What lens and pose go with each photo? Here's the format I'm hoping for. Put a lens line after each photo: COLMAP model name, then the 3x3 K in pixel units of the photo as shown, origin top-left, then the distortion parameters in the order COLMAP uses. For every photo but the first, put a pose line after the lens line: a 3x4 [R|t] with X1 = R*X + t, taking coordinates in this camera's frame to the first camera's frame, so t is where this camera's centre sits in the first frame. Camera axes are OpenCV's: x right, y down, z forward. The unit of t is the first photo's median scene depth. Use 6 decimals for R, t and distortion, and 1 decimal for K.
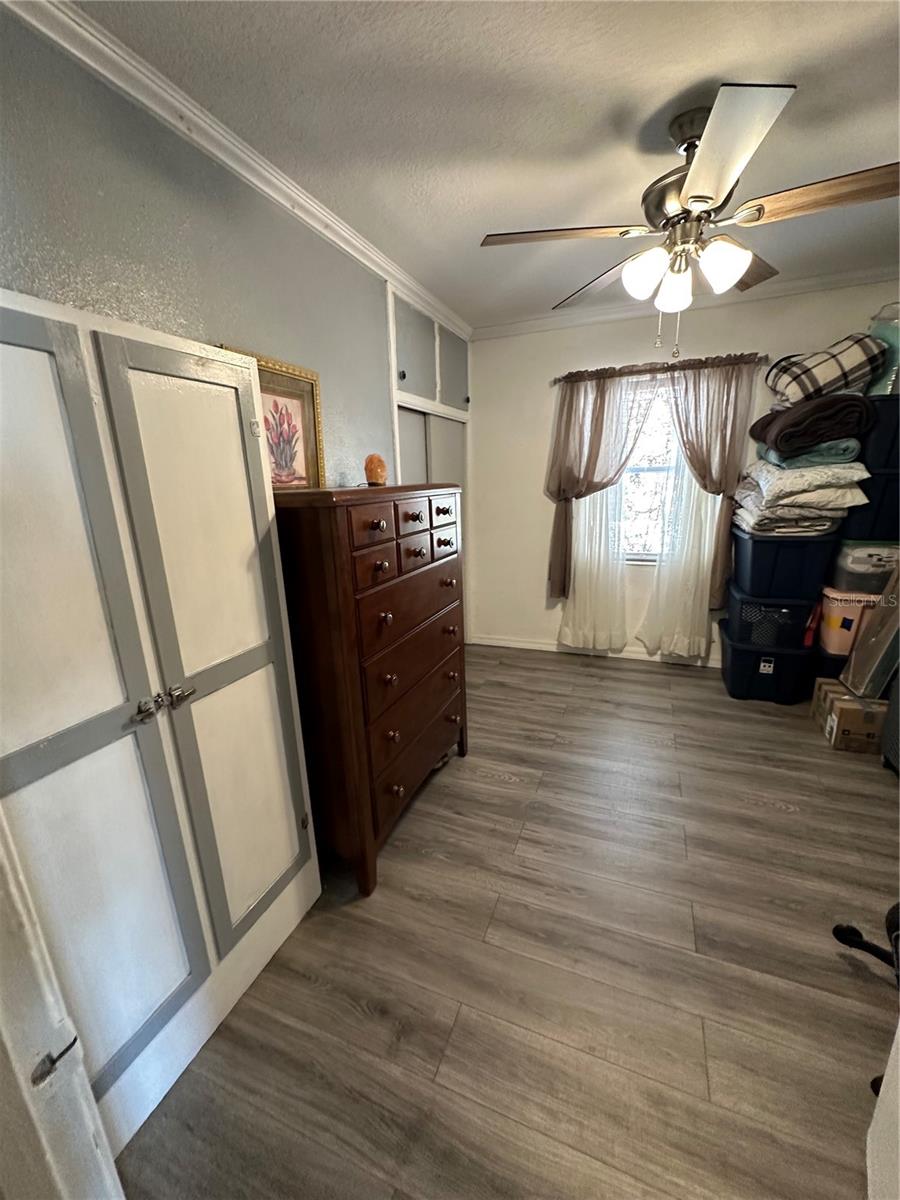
lens RADIAL K [[479.4, 0, 450.0], [0, 479.4, 600.0], [0, 0, 1]] dist [-0.002912, 0.000550]
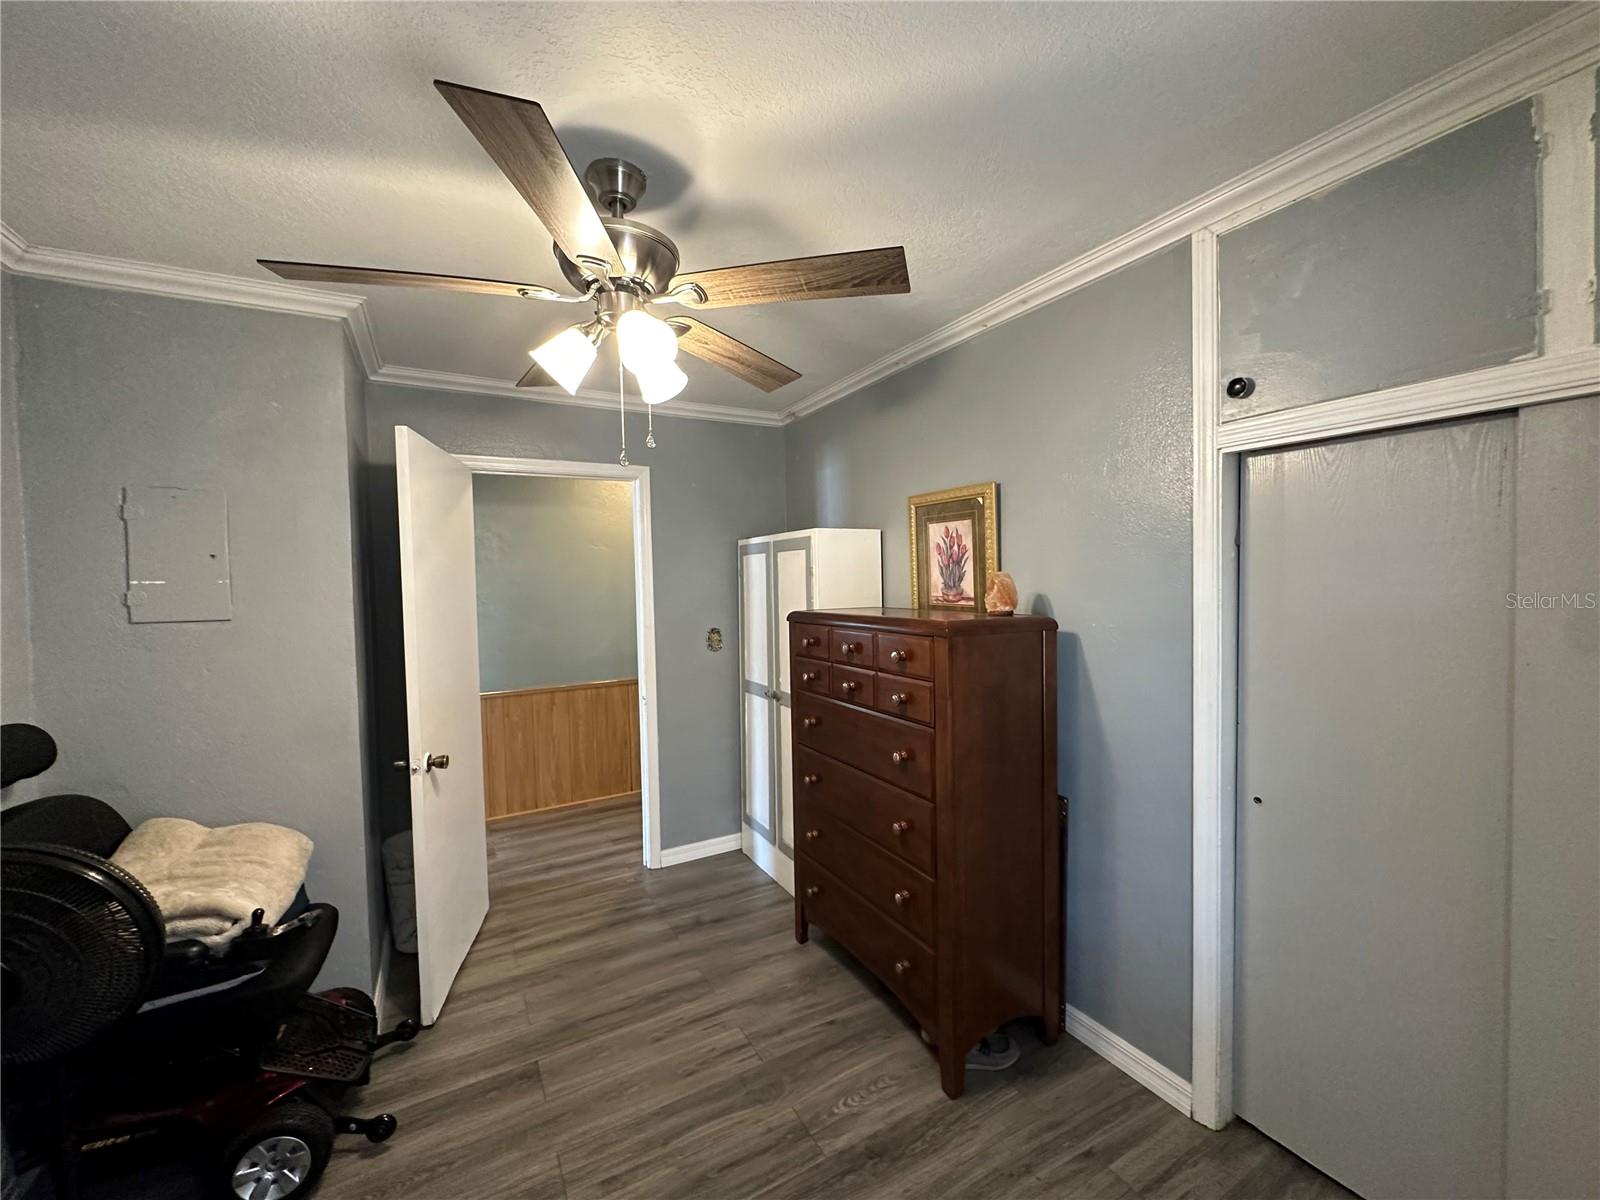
lens RADIAL K [[639.2, 0, 800.0], [0, 639.2, 600.0], [0, 0, 1]] dist [-0.002912, 0.000550]
pose [[-0.623176, 0.071975, -0.778763, 0.662505], [-0.154625, 0.964762, 0.212899, -0.356850], [0.766644, 0.253090, -0.590087, 1.136665]]
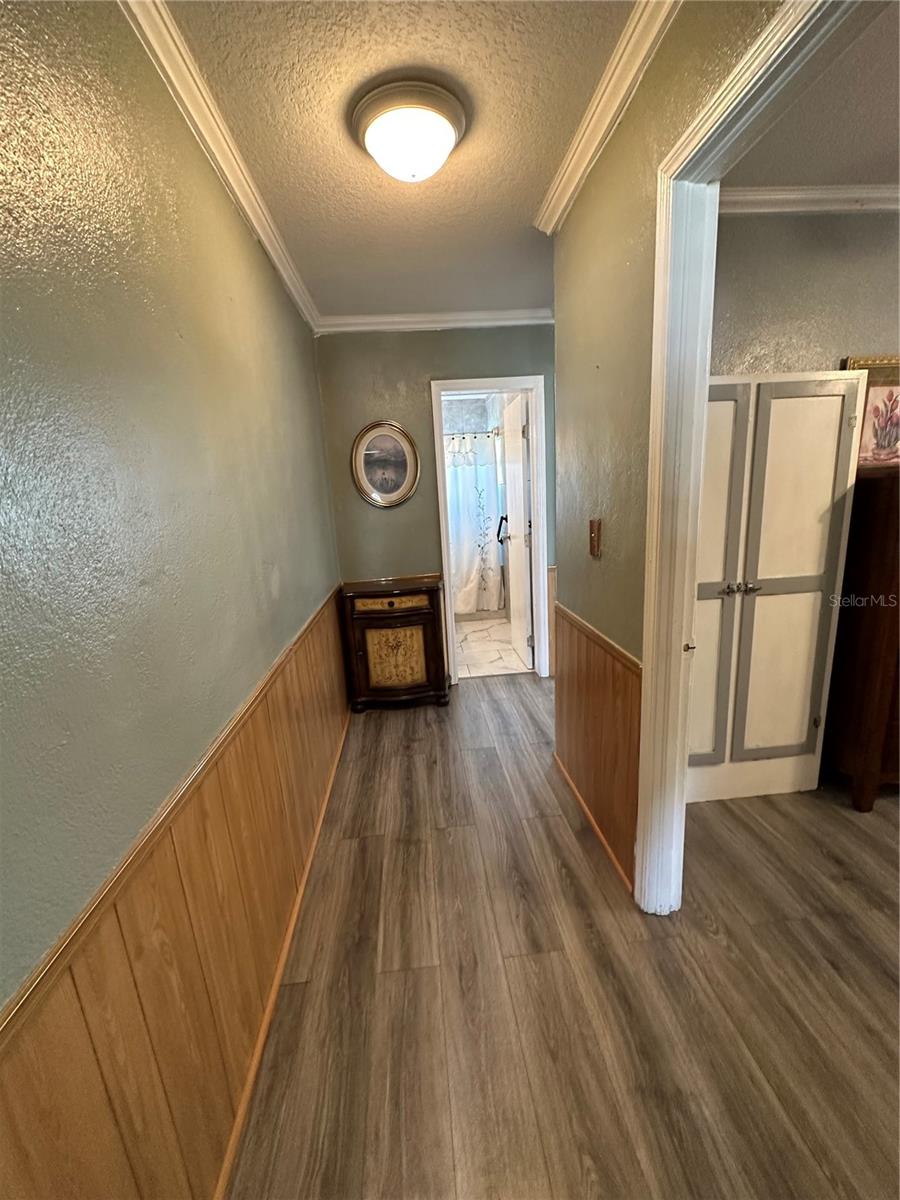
lens RADIAL K [[479.4, 0, 450.0], [0, 479.4, 600.0], [0, 0, 1]] dist [-0.002912, 0.000550]
pose [[0.450944, 0.201110, -0.869600, 0.192384], [-0.182444, 0.974483, 0.130757, 0.092388], [0.873707, 0.099690, 0.476128, -0.323559]]
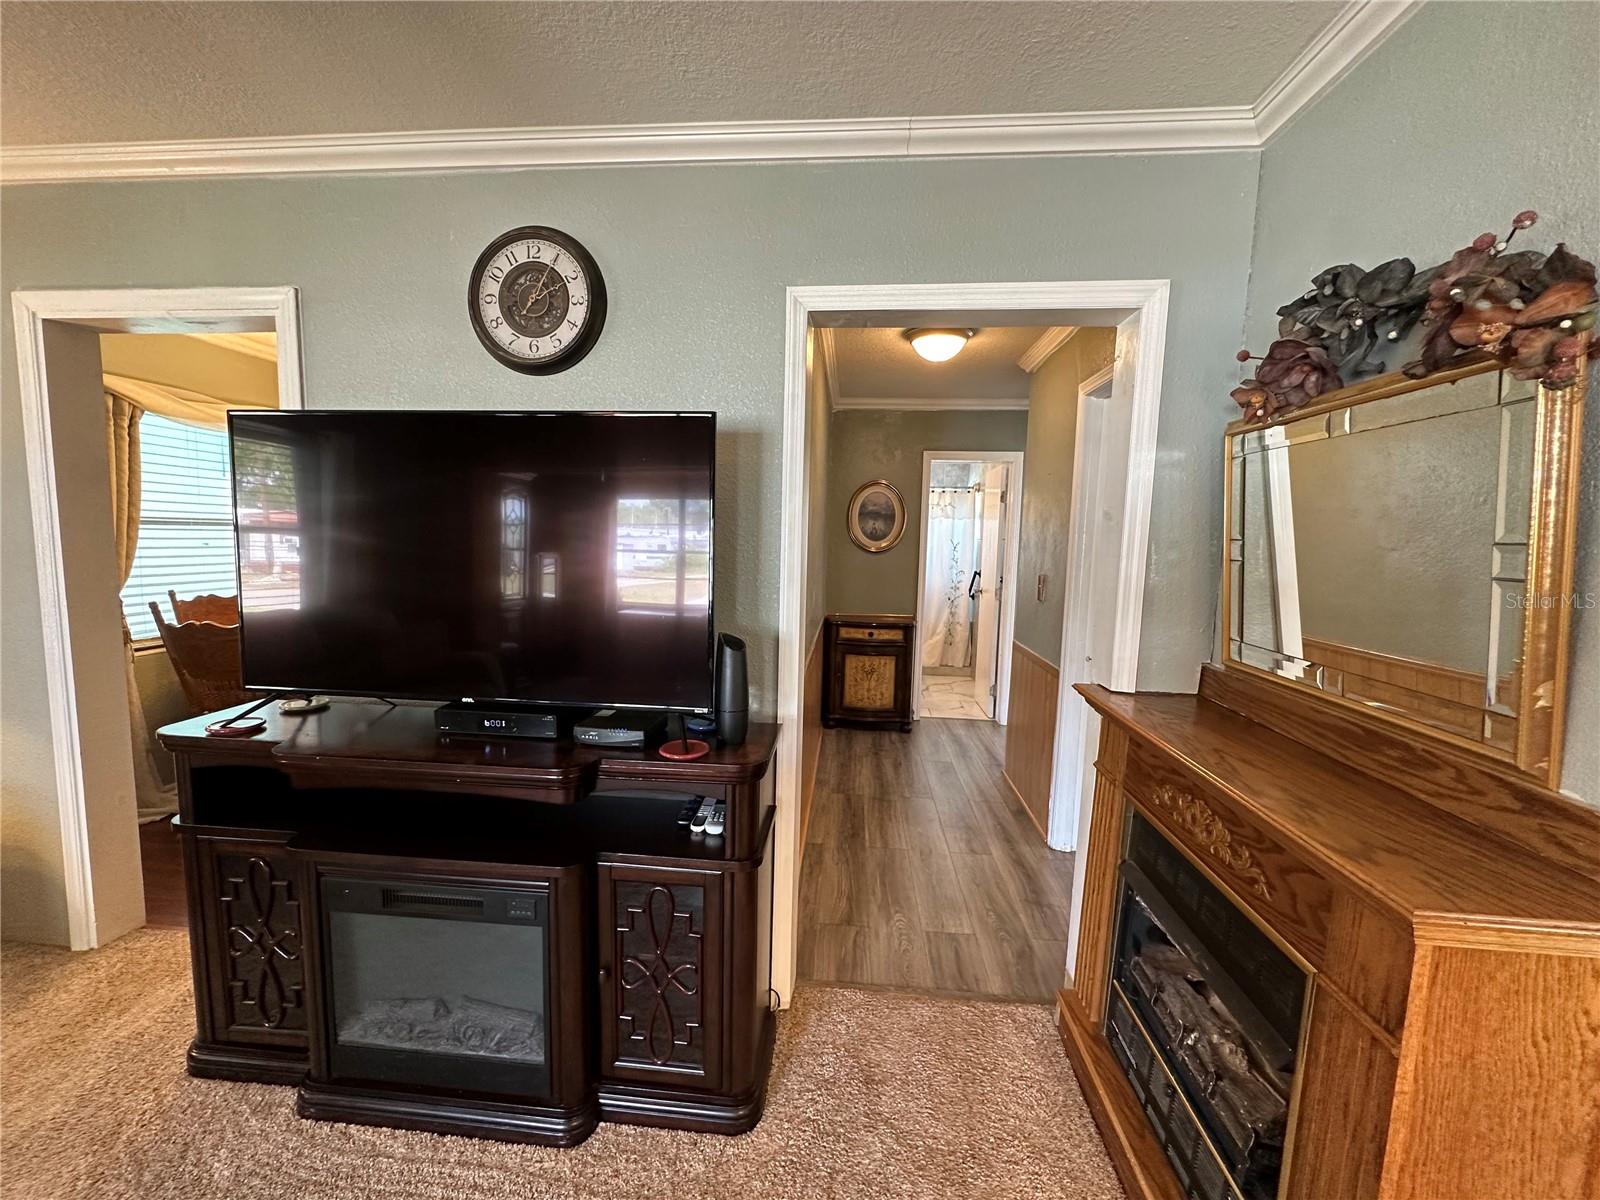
lens RADIAL K [[639.2, 0, 800.0], [0, 639.2, 600.0], [0, 0, 1]] dist [-0.002912, 0.000550]
pose [[0.293521, 0.135437, -0.946310, 0.753958], [-0.274983, 0.960036, 0.052108, 0.147968], [0.915549, 0.244925, 0.319034, -0.676696]]
